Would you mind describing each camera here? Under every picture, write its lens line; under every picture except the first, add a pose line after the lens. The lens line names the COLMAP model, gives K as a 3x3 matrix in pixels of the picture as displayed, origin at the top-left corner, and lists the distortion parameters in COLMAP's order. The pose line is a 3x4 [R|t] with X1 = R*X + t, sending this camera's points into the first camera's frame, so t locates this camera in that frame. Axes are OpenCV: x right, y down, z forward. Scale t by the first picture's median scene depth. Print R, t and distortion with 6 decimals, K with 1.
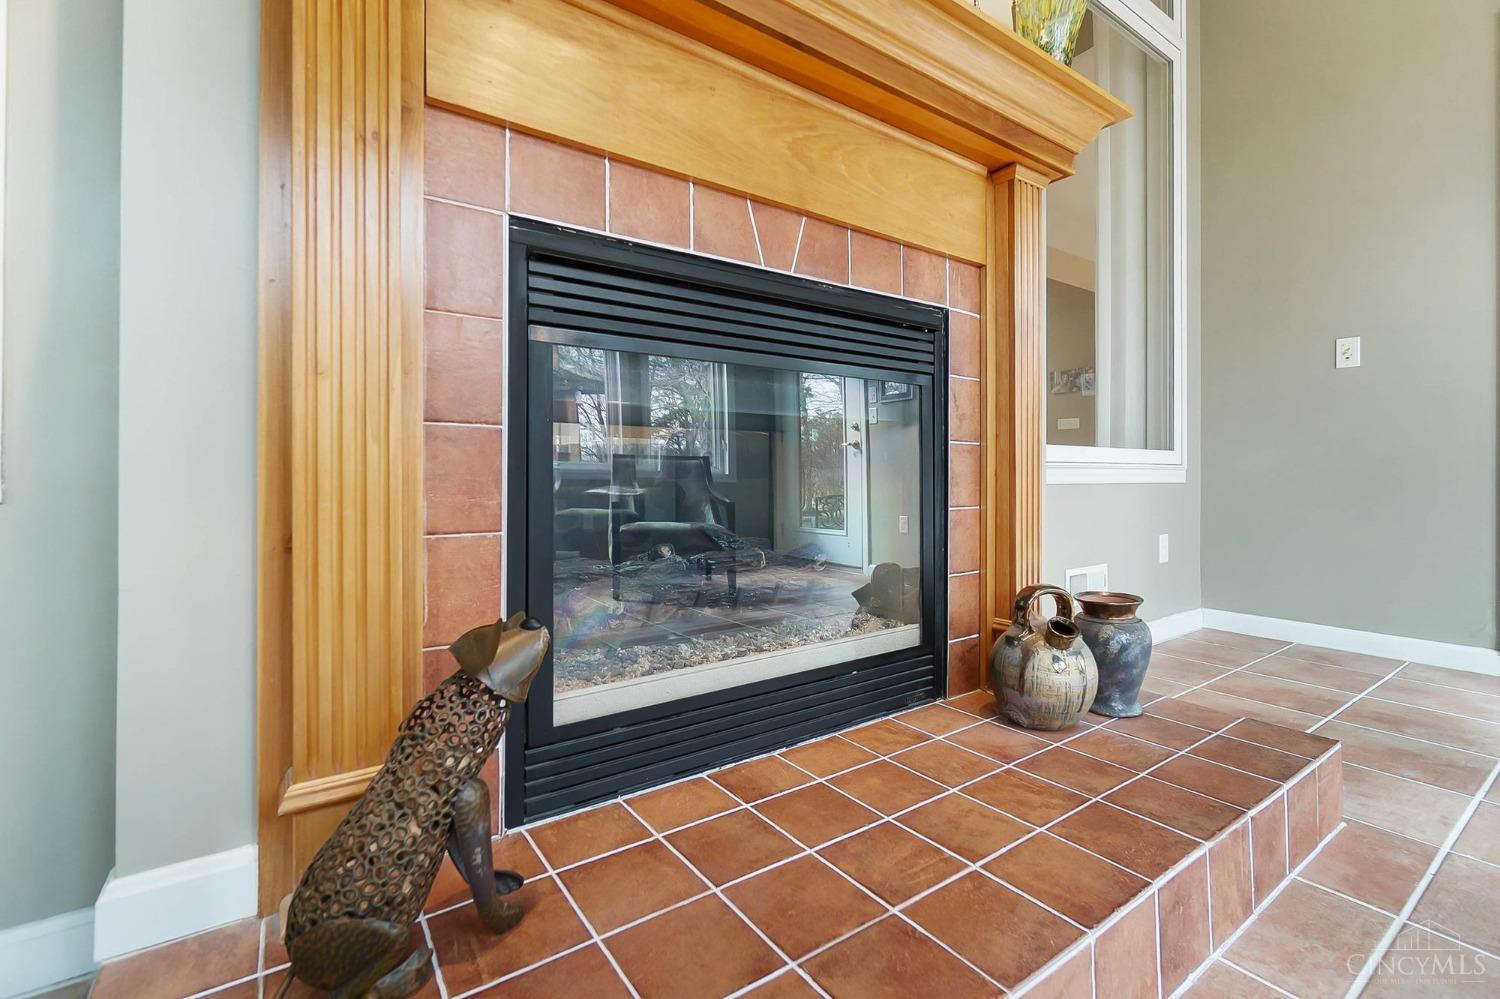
lens RADIAL K [[668.4, 0, 748.4], [0, 668.4, 484.9], [0, 0, 1]] dist [-0.001327, -0.000377]
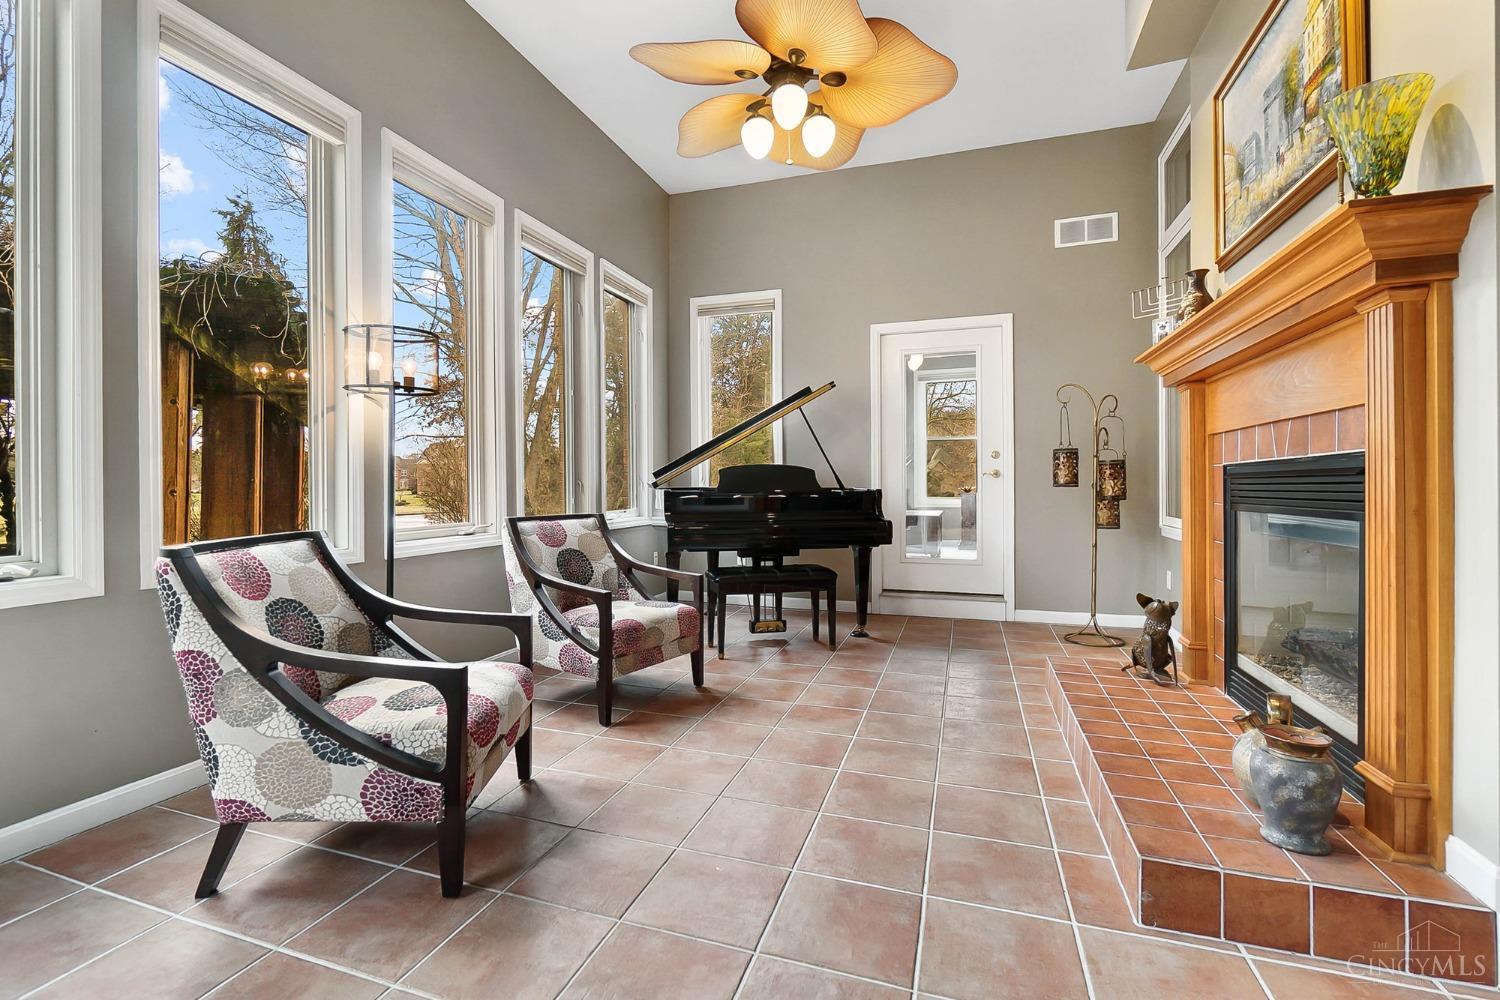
lens RADIAL K [[668.4, 0, 748.4], [0, 668.4, 485.4], [0, 0, 1]] dist [-0.001327, -0.000377]
pose [[-0.804343, 0.000589, -0.594164, 2.277435], [-0.000272, 0.999999, 0.001360, -0.270199], [0.594165, 0.001255, -0.804343, 1.644419]]
